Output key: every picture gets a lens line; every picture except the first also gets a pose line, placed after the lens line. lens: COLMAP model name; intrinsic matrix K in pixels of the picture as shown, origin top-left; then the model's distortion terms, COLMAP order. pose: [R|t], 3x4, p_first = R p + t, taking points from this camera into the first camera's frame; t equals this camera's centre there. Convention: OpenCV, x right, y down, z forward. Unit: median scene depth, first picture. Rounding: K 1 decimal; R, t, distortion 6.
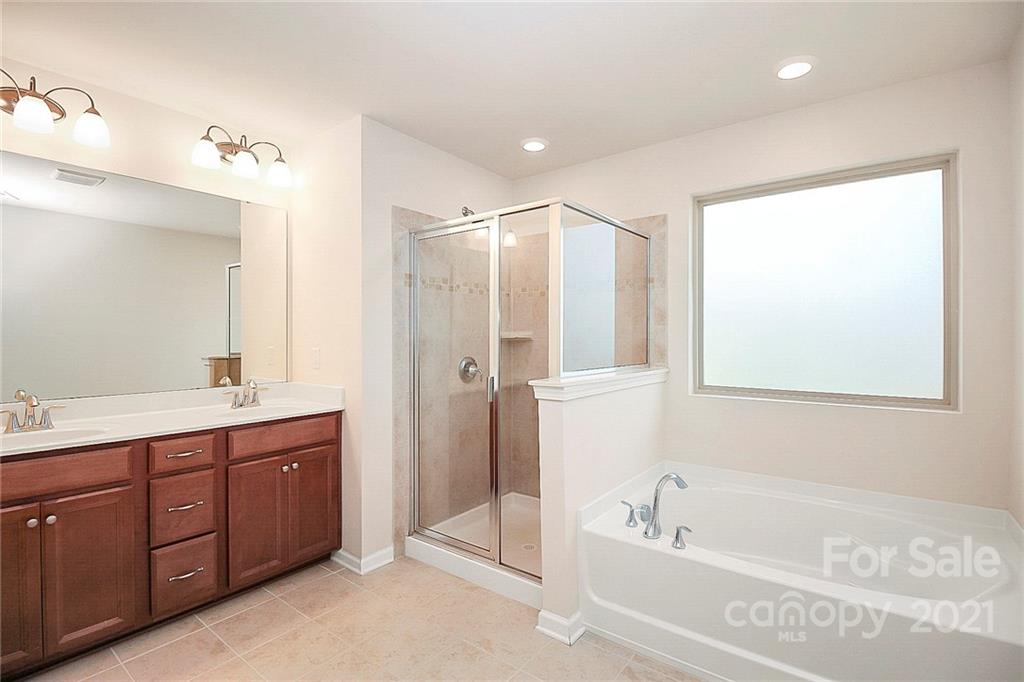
lens RADIAL K [[477.4, 0, 511.6], [0, 477.4, 335.4], [0, 0, 1]] dist [-0.014143, -0.000464]
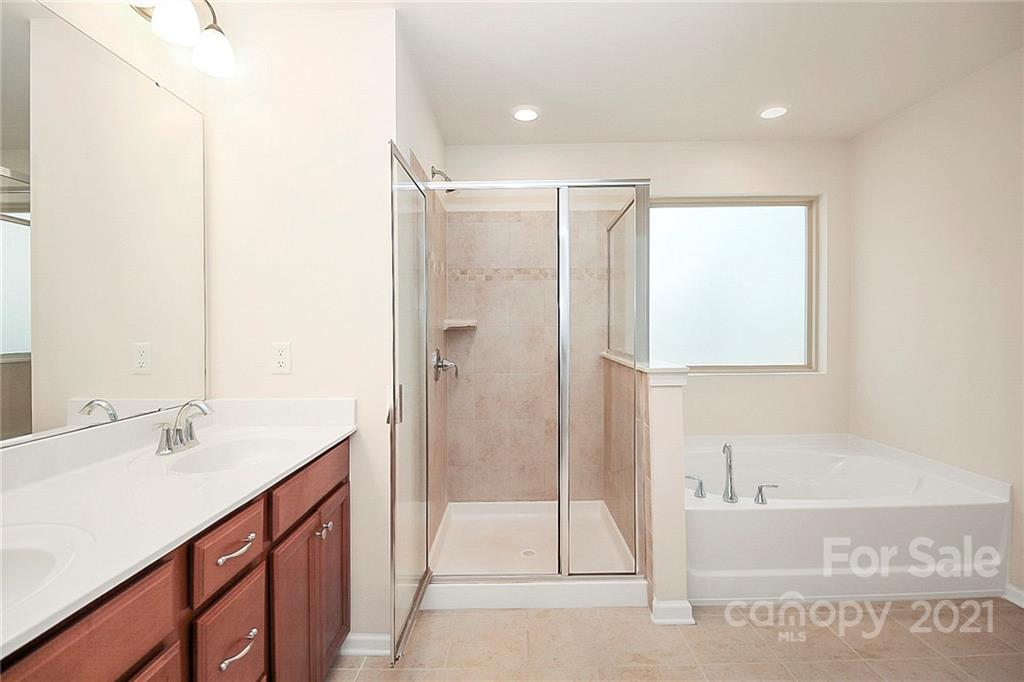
lens RADIAL K [[477.4, 0, 511.6], [0, 477.4, 335.4], [0, 0, 1]] dist [-0.014143, -0.000464]
pose [[0.797629, -0.017145, 0.602905, -0.614094], [0.007132, 0.999794, 0.018996, 0.007755], [-0.603107, -0.010852, 0.797587, 0.333905]]
